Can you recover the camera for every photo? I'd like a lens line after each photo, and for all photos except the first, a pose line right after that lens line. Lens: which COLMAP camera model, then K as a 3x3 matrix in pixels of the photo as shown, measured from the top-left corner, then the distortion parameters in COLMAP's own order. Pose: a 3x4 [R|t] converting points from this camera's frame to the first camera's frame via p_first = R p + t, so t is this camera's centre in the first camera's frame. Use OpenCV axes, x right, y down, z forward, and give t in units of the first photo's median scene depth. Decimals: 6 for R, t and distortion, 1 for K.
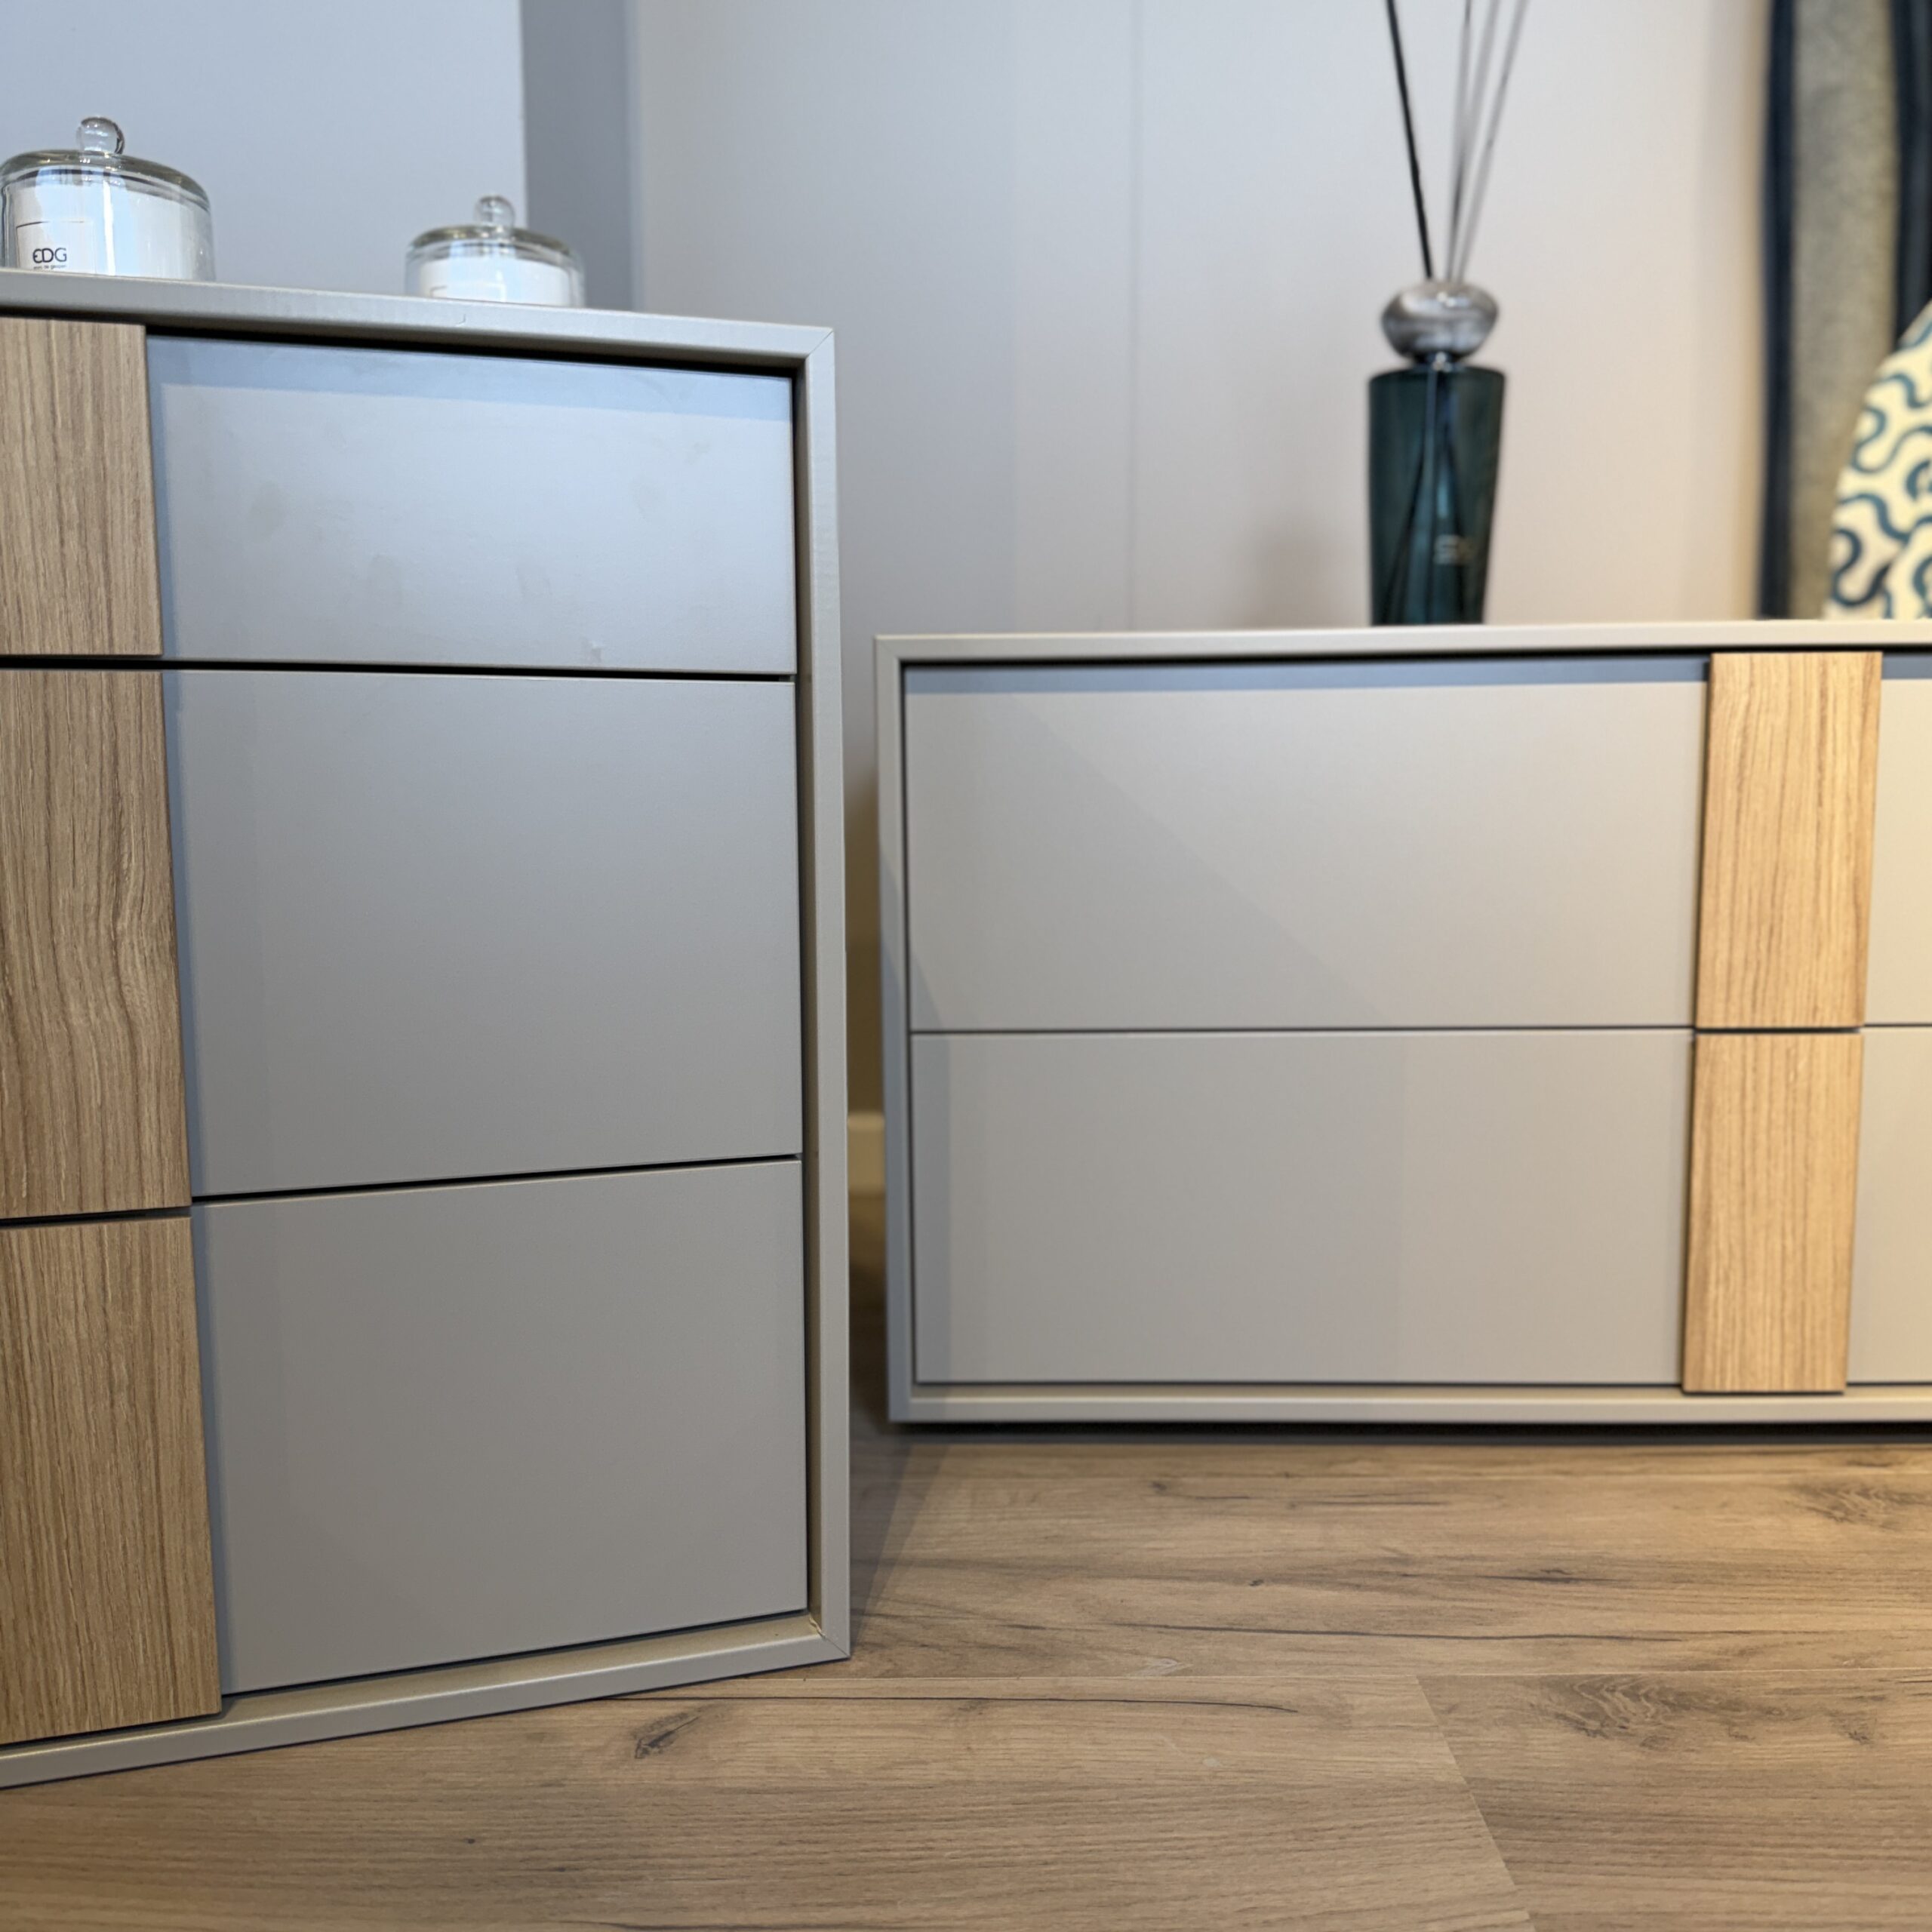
lens RADIAL K [[1924.0, 0, 997.1], [0, 1924.0, 1009.8], [0, 0, 1]] dist [0.012481, -0.054338]
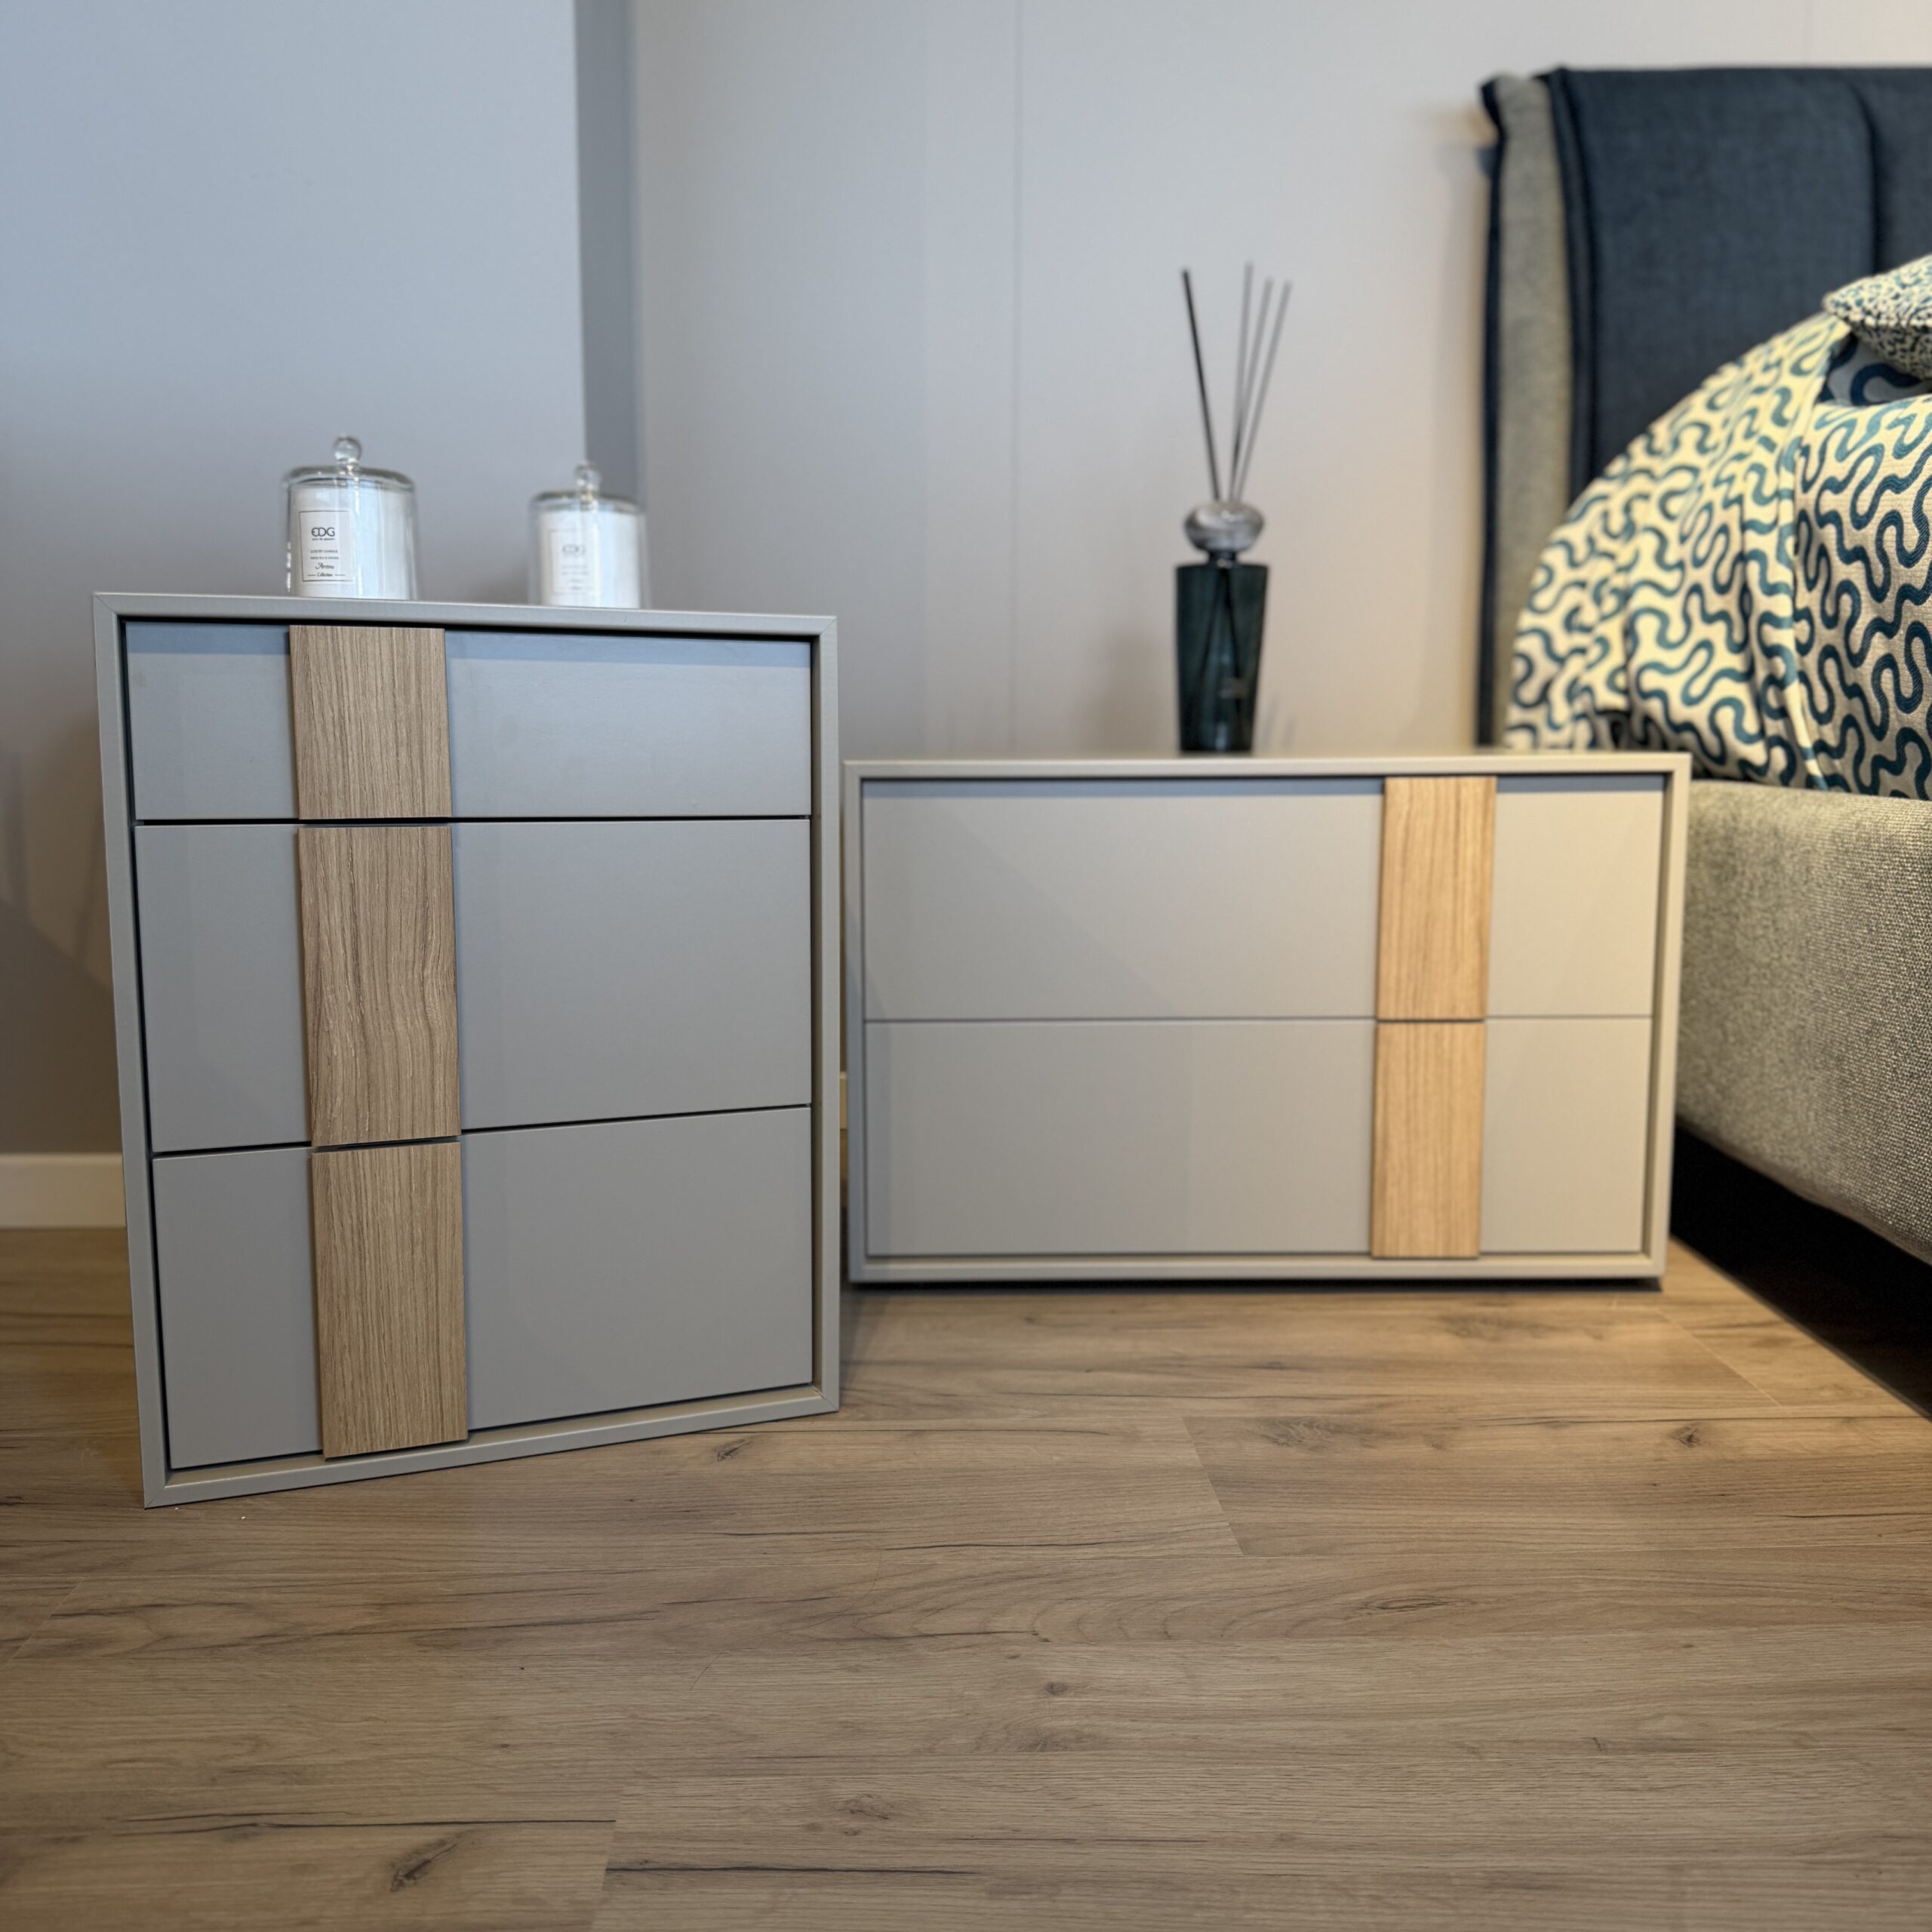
lens RADIAL K [[1831.3, 0, 970.7], [0, 1831.3, 966.7], [0, 0, 1]] dist [0.183620, -0.407860]
pose [[0.998904, 0.001519, 0.046785, -0.038853], [-0.001756, 0.999986, 0.005040, -0.049426], [-0.046776, -0.005117, 0.998892, -0.577284]]
